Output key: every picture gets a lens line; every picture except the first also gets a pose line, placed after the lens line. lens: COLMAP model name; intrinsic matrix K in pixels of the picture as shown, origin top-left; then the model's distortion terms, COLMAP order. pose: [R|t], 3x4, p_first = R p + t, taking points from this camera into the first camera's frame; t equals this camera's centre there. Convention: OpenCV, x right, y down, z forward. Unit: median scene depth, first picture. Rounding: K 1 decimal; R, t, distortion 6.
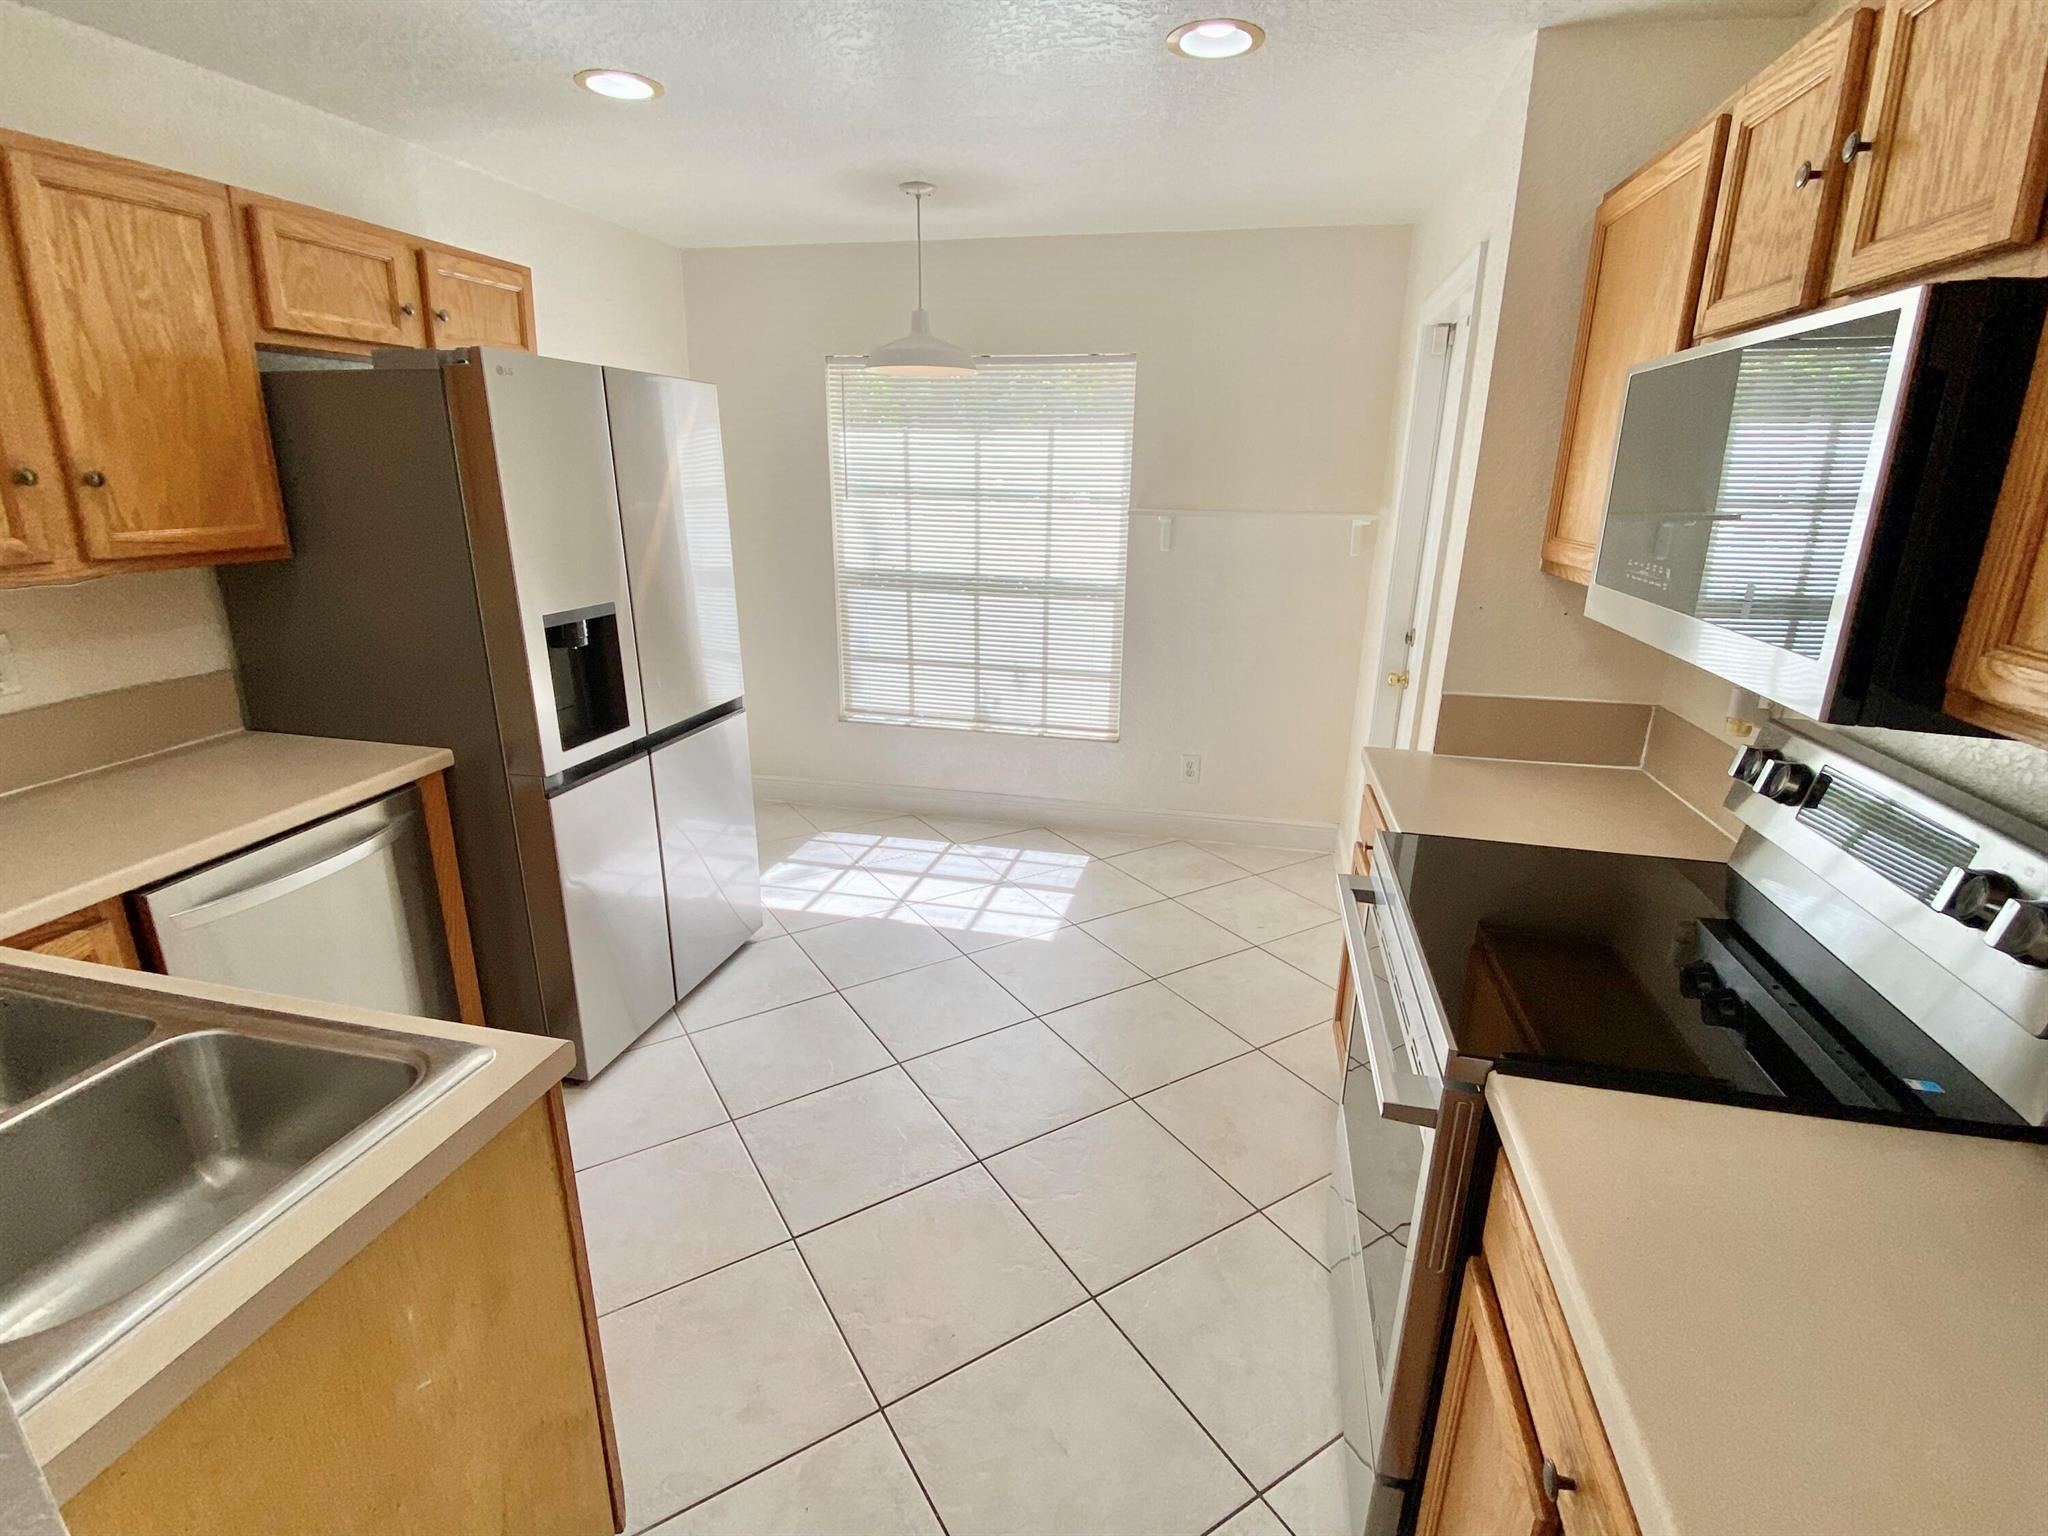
lens RADIAL K [[977.5, 0, 1024.0], [0, 977.5, 768.0], [0, 0, 1]] dist [-0.002401, -0.001021]
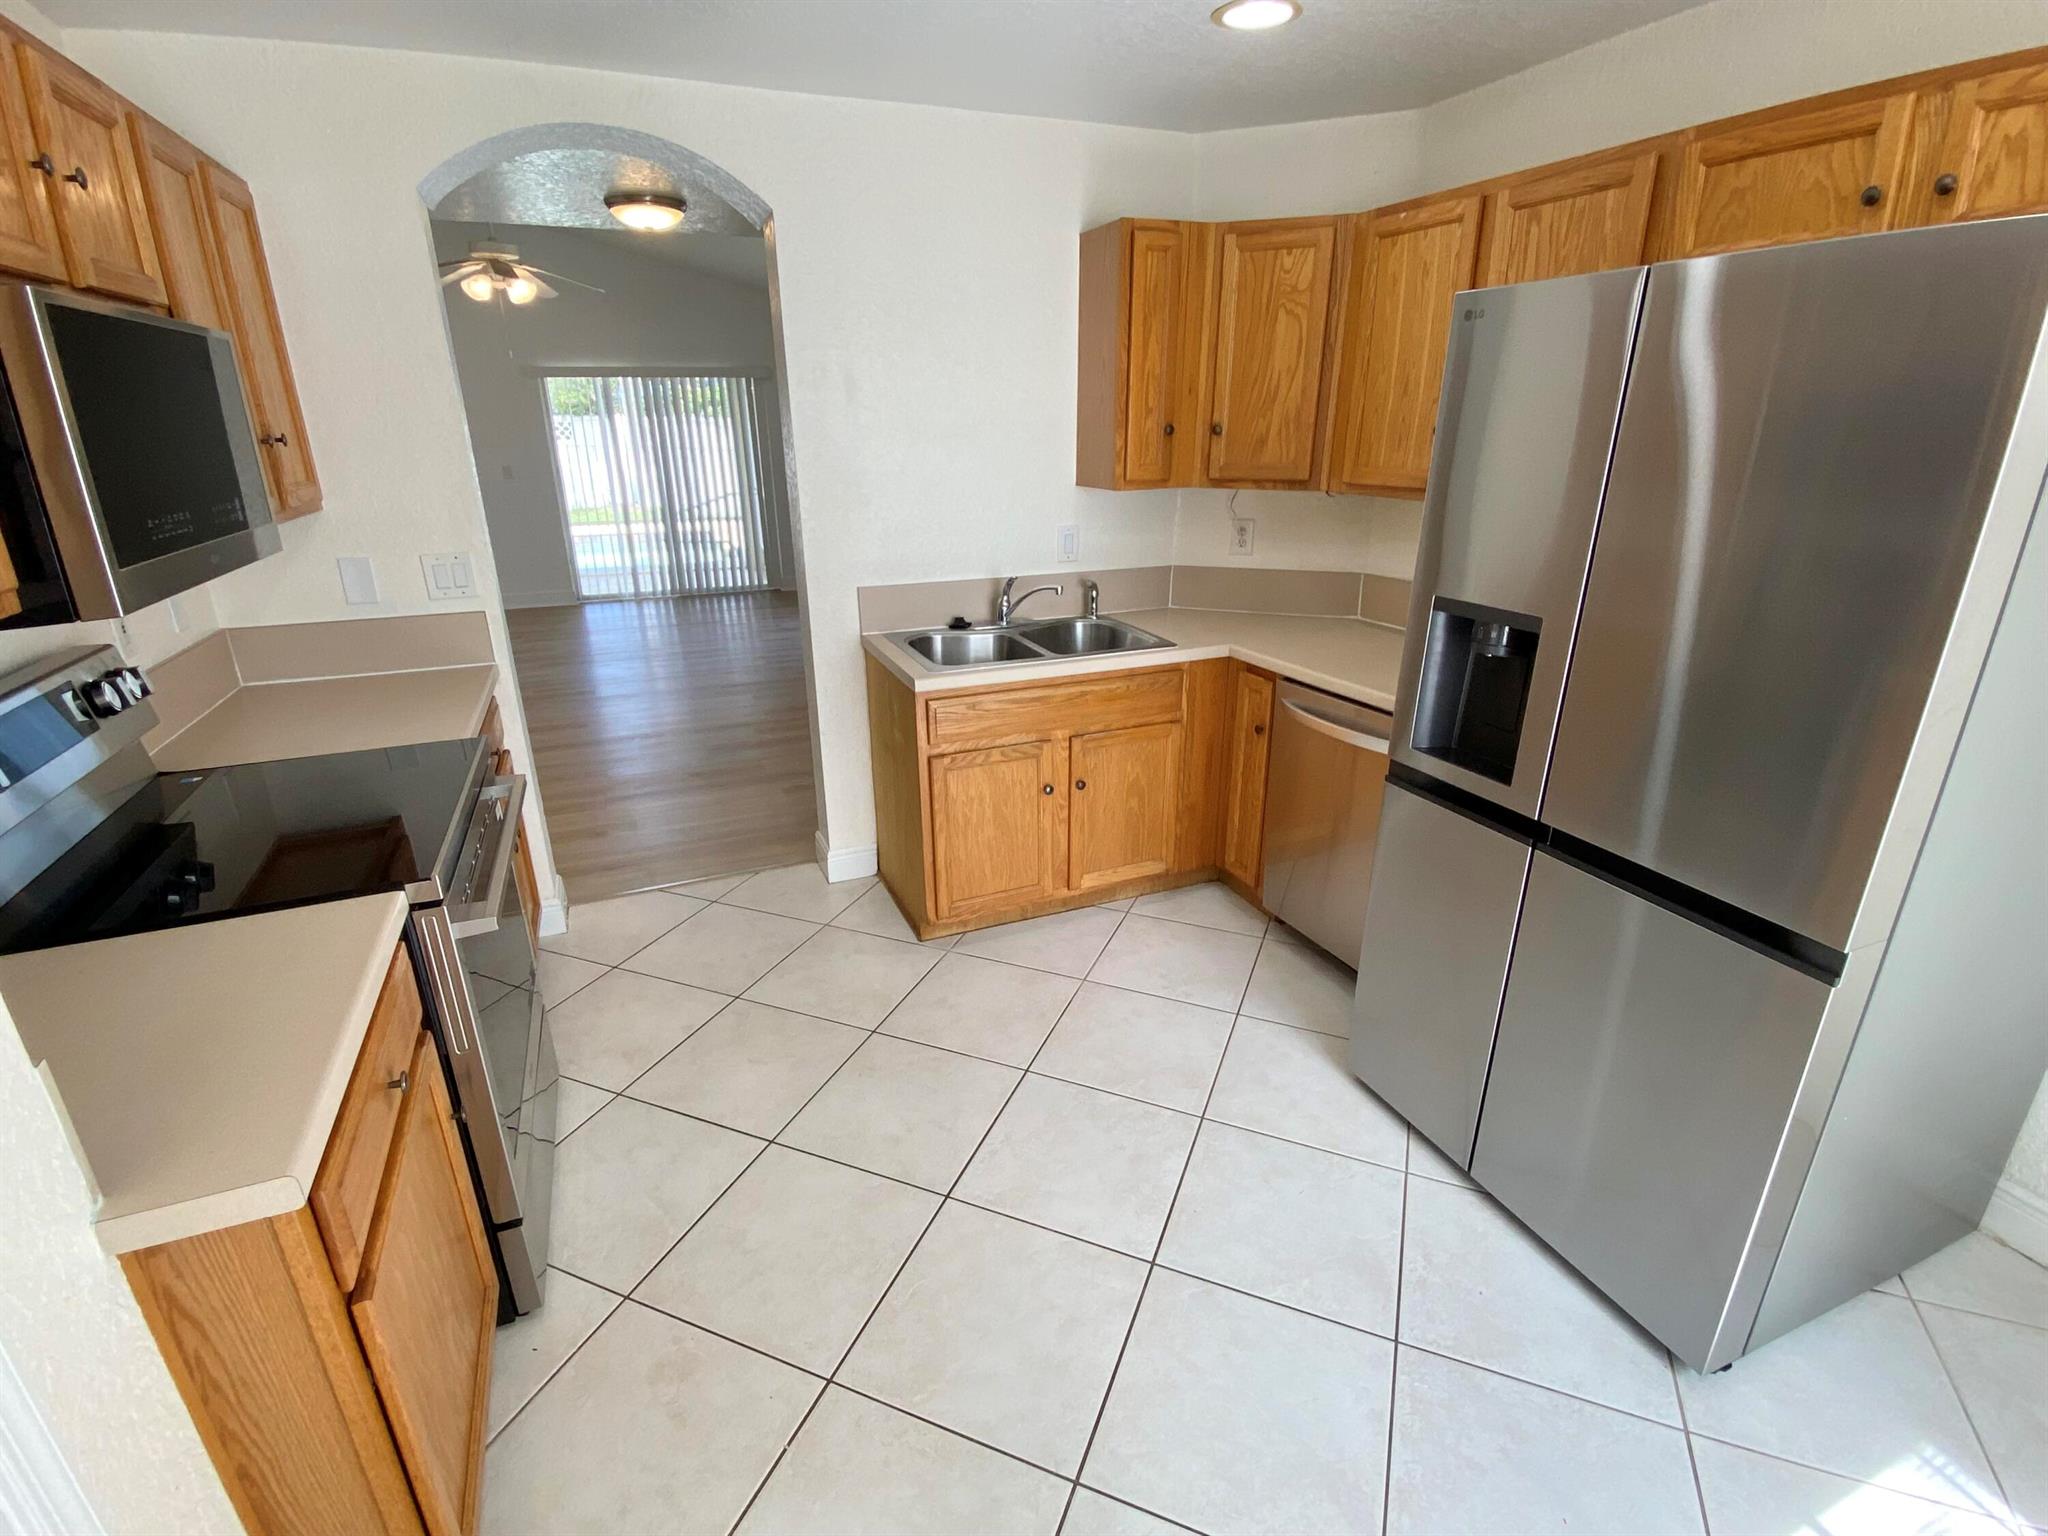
lens RADIAL K [[977.5, 0, 1024.0], [0, 977.5, 768.0], [0, 0, 1]] dist [-0.002401, -0.001021]
pose [[-0.810879, 0.193731, -0.552216, 0.340941], [-0.182620, 0.812727, 0.553286, -0.457514], [0.555990, 0.549494, -0.623644, 1.456016]]
